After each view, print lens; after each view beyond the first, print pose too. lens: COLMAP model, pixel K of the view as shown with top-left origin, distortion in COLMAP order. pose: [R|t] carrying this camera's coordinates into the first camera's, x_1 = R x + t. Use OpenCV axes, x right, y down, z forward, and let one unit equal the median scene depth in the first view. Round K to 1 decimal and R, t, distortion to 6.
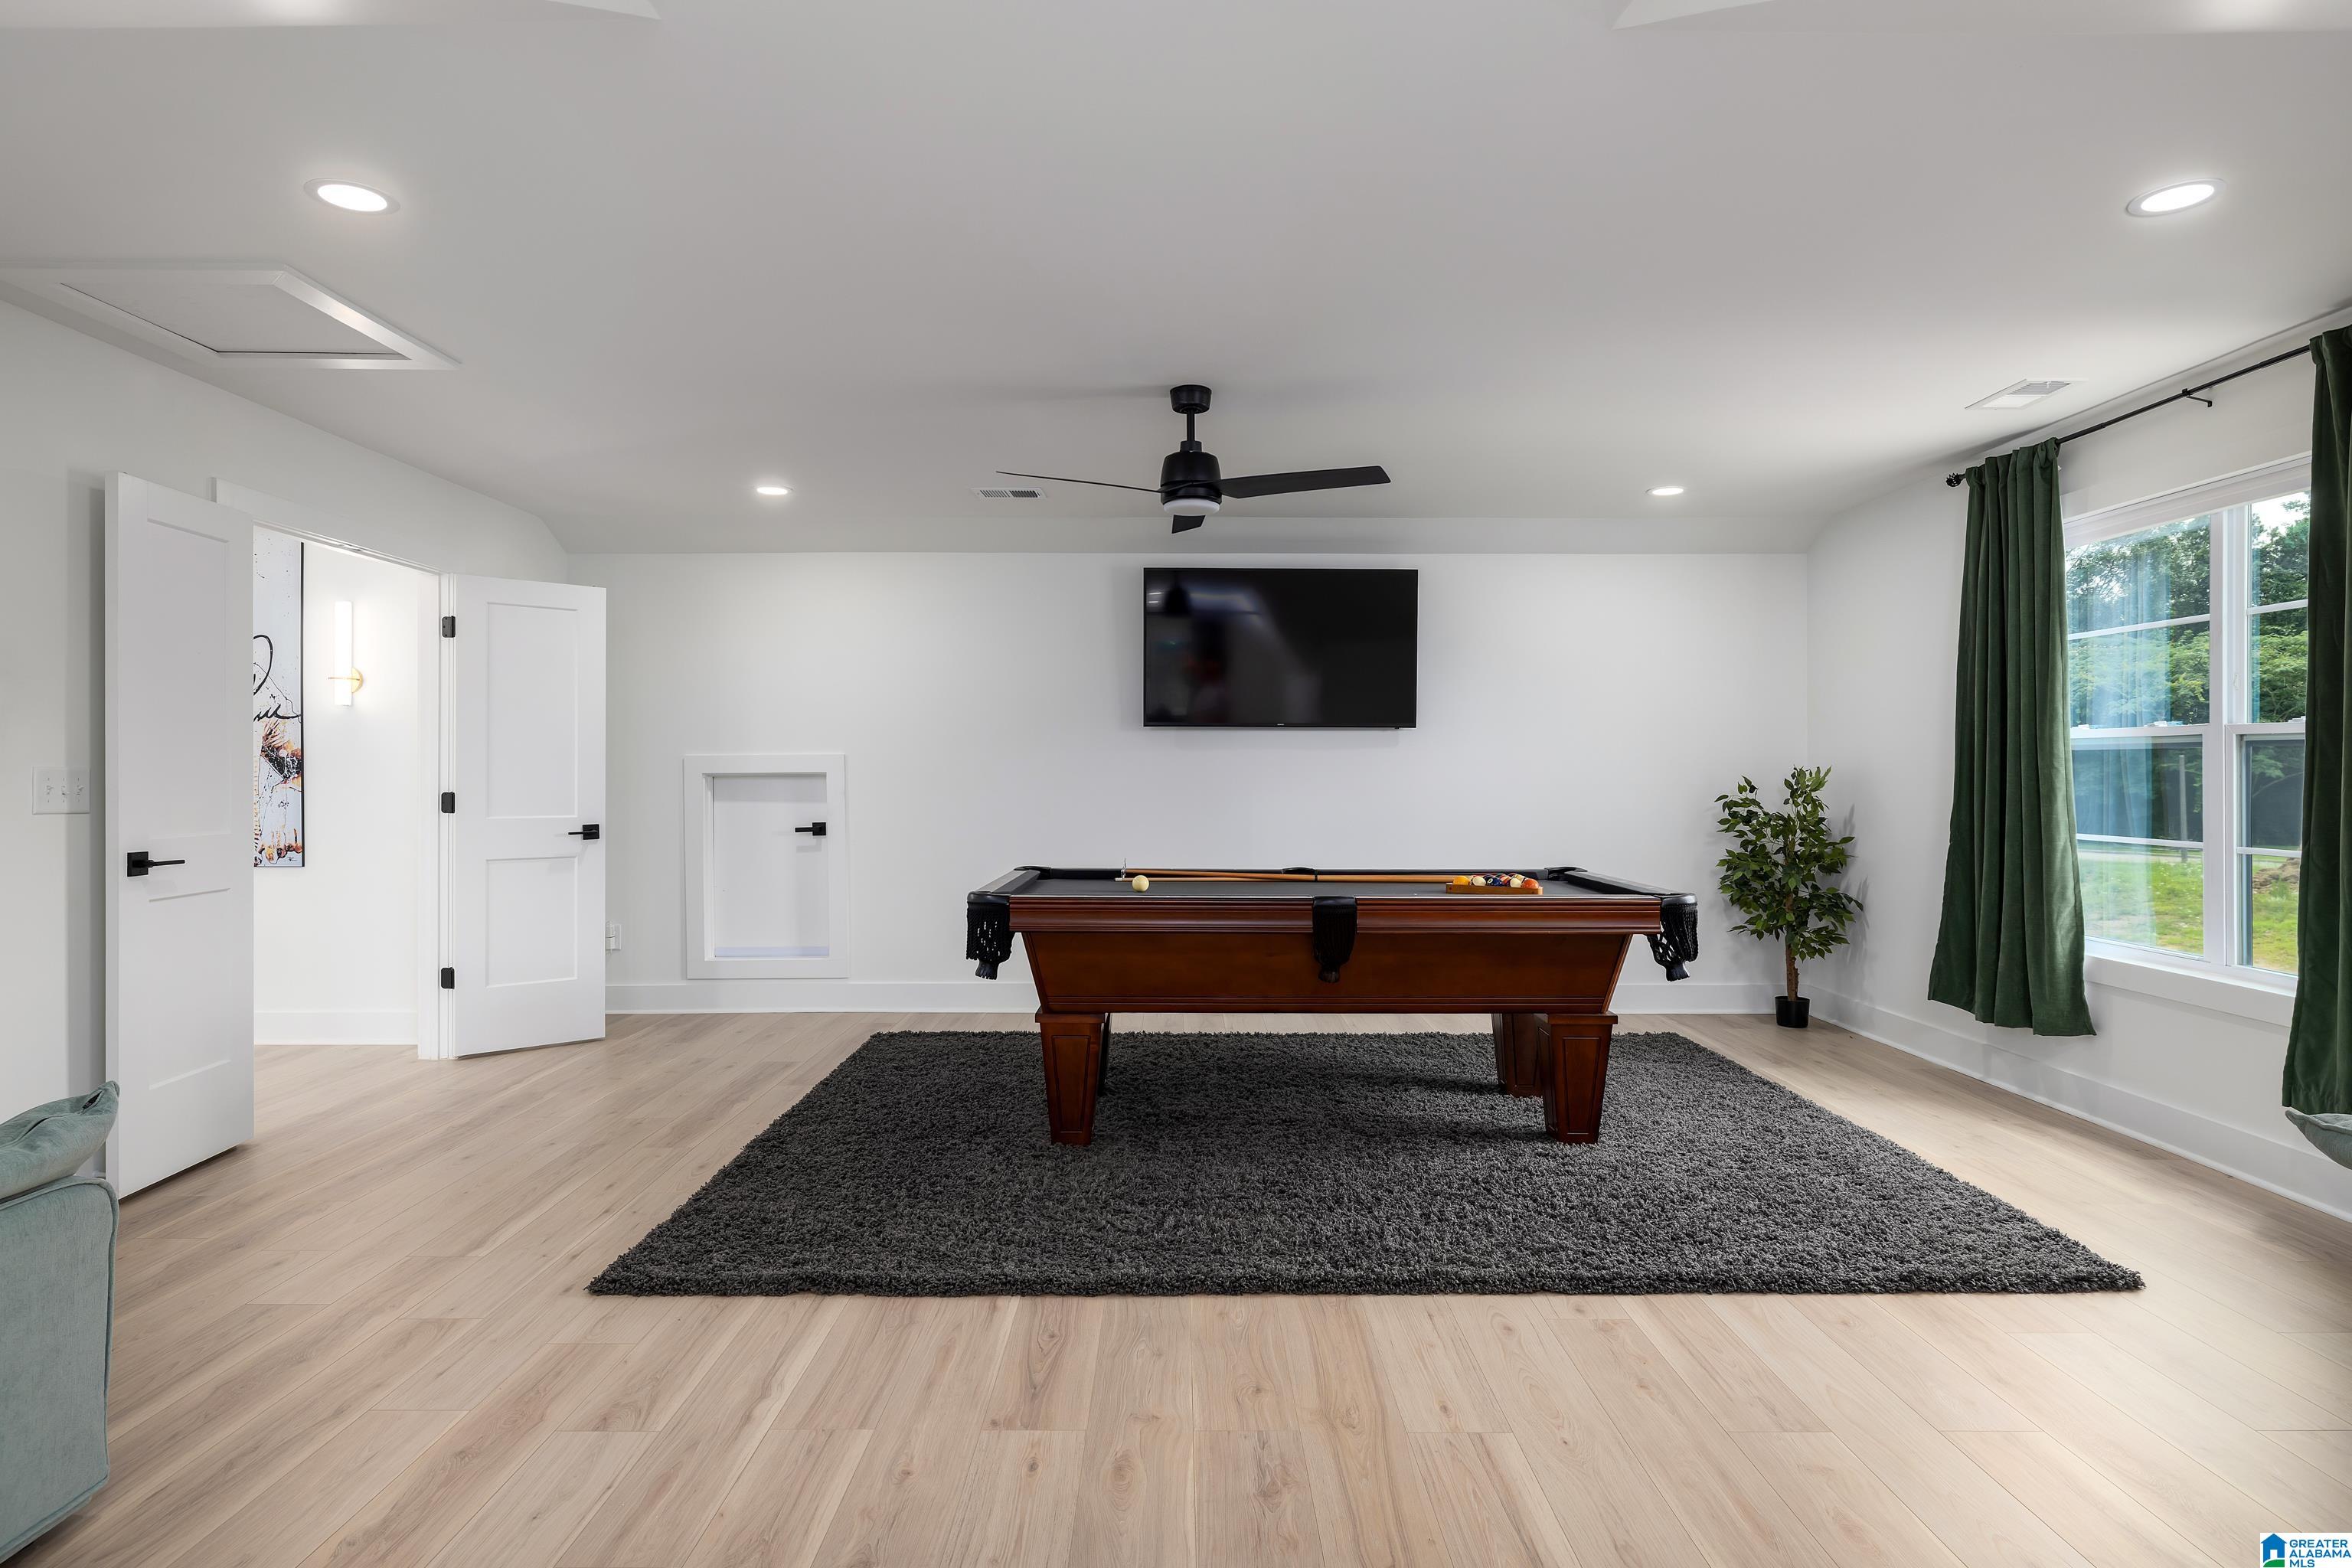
lens RADIAL K [[1280.7, 0, 1176.2], [0, 1280.7, 774.8], [0, 0, 1]] dist [0.001155, -0.000112]
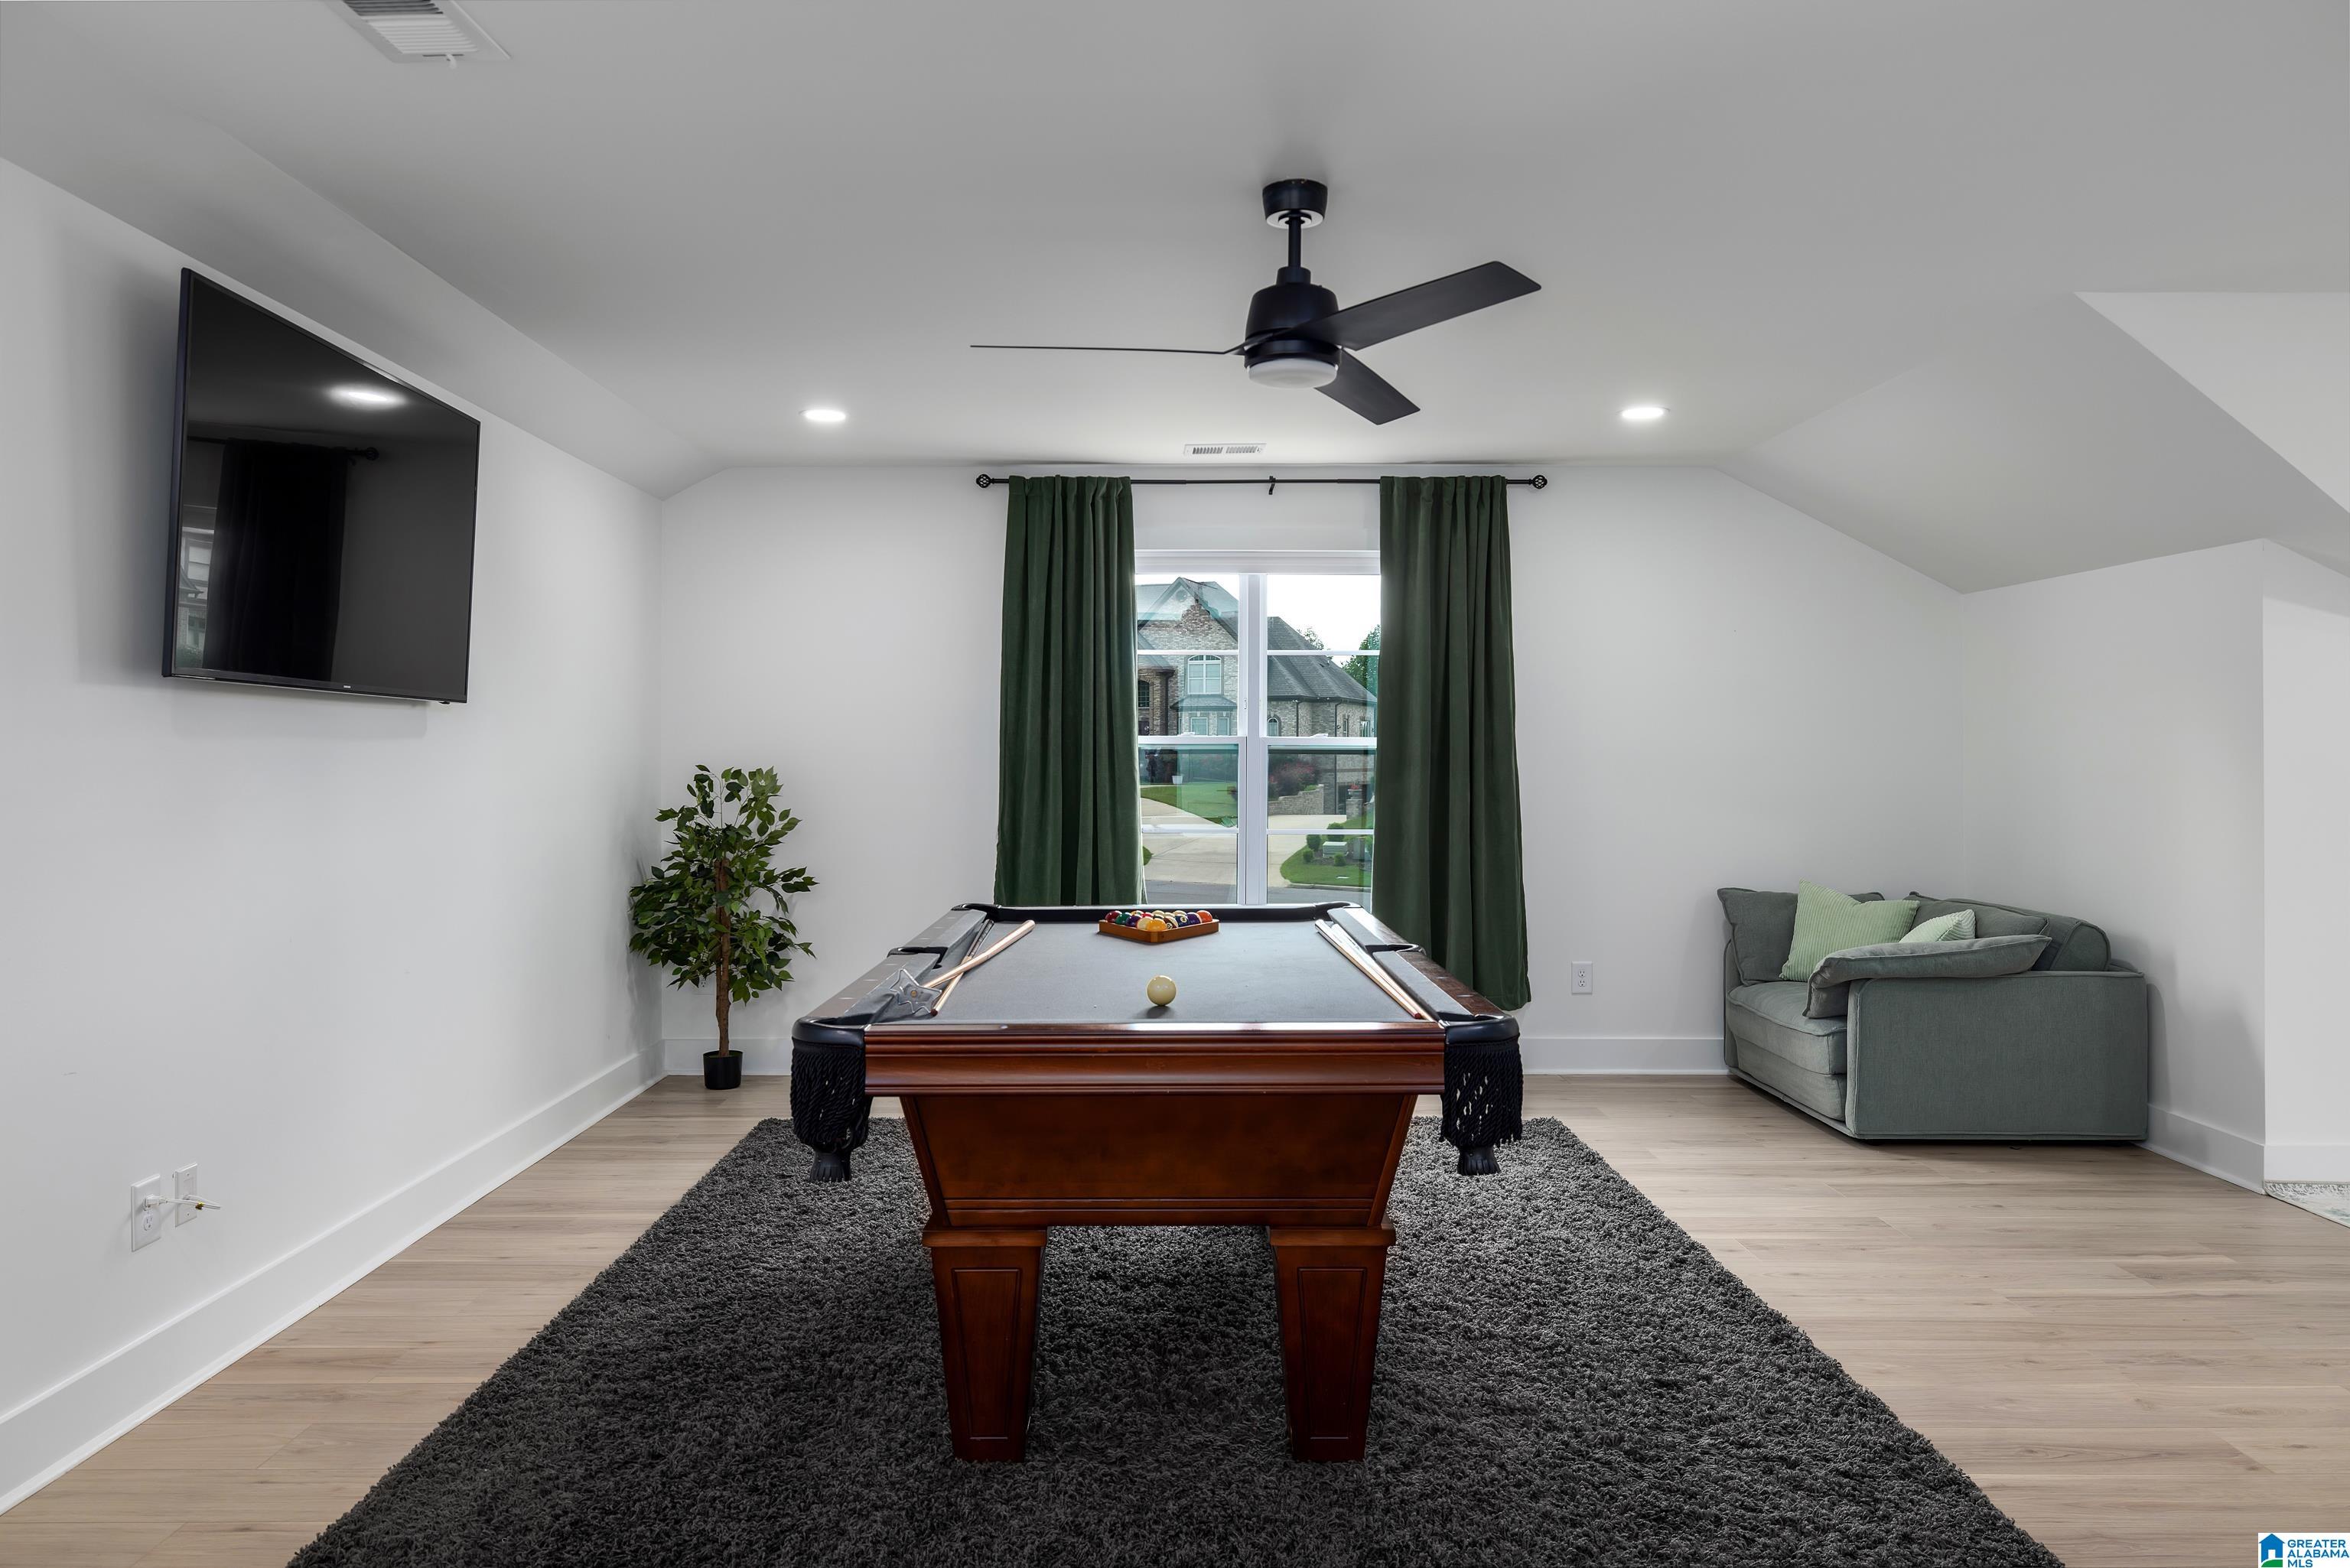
lens RADIAL K [[1584.9, 0, 1163.6], [0, 1584.9, 780.5], [0, 0, 1]] dist [-0.000901, 0.007182]
pose [[-0.018958, -0.018397, 0.999651, -0.982580], [0.002633, 0.999826, 0.018450, -0.030888], [-0.999817, 0.002982, -0.018906, 1.372380]]
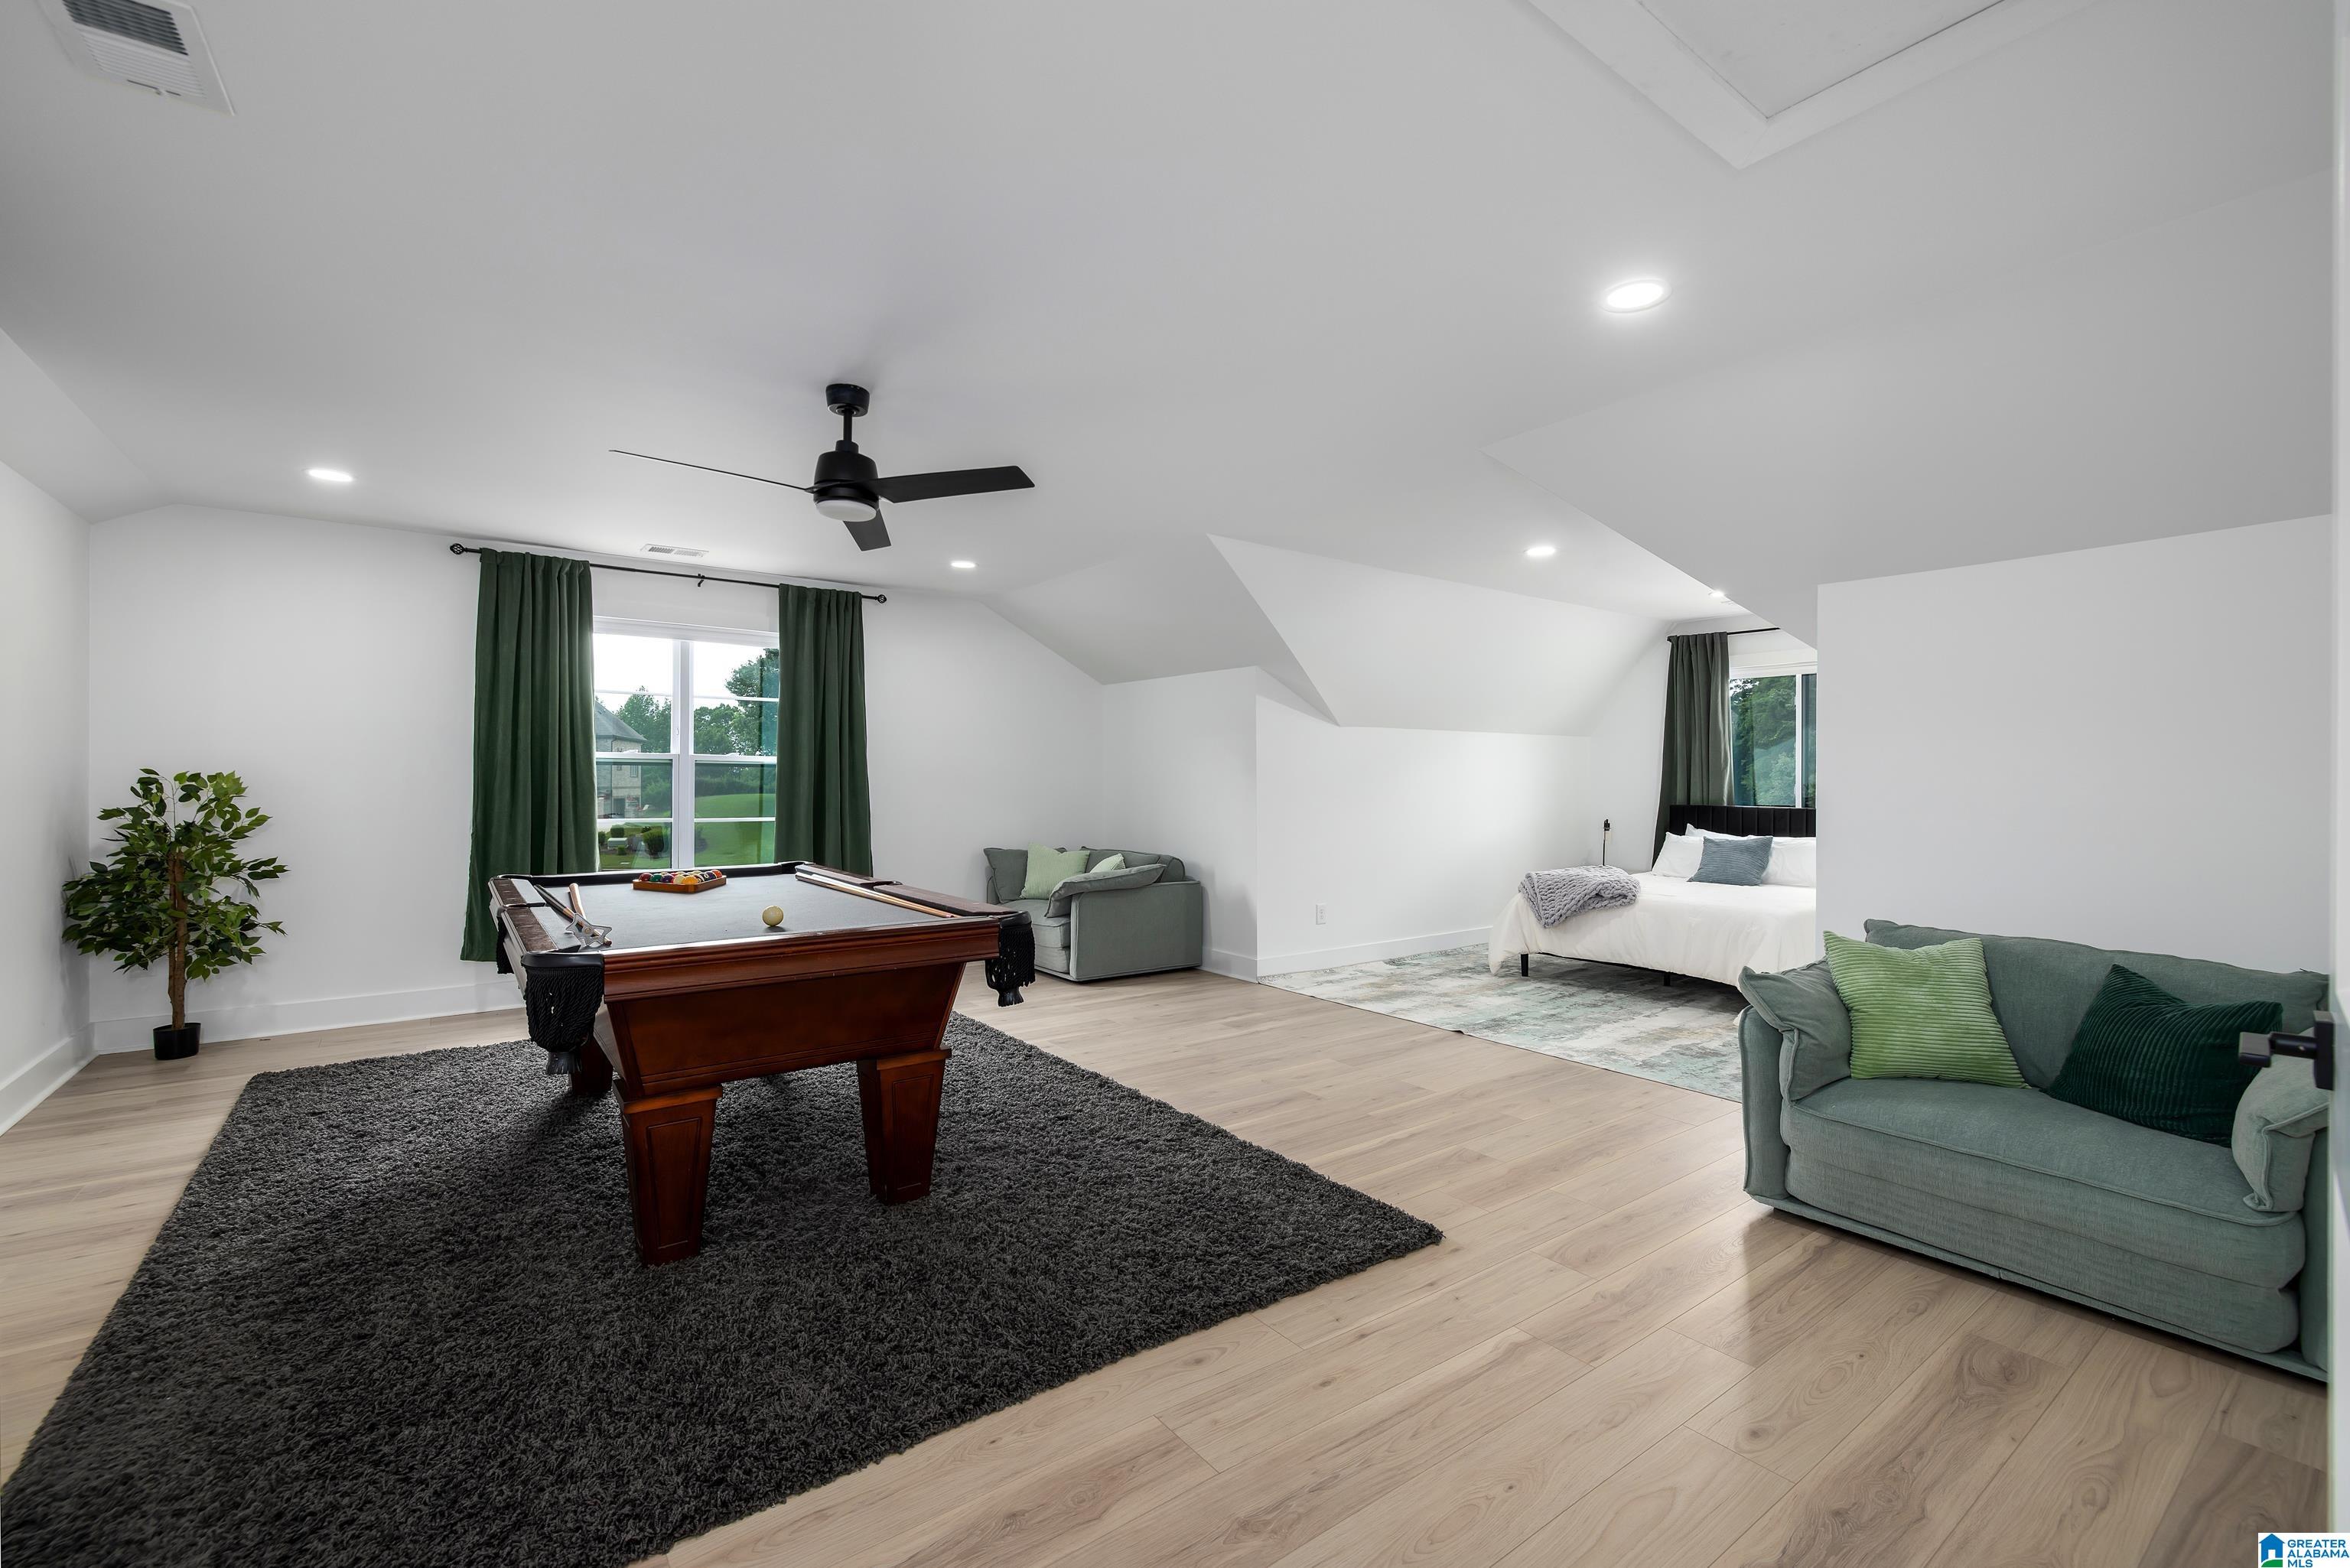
lens RADIAL K [[989.9, 0, 1165.4], [0, 989.9, 795.9], [0, 0, 1]] dist [0.004139, 0.000919]
pose [[-0.602536, -0.017604, 0.797898, -0.939592], [-0.004785, 0.999818, 0.018446, -0.011019], [-0.798078, 0.007296, -0.602510, 1.606416]]
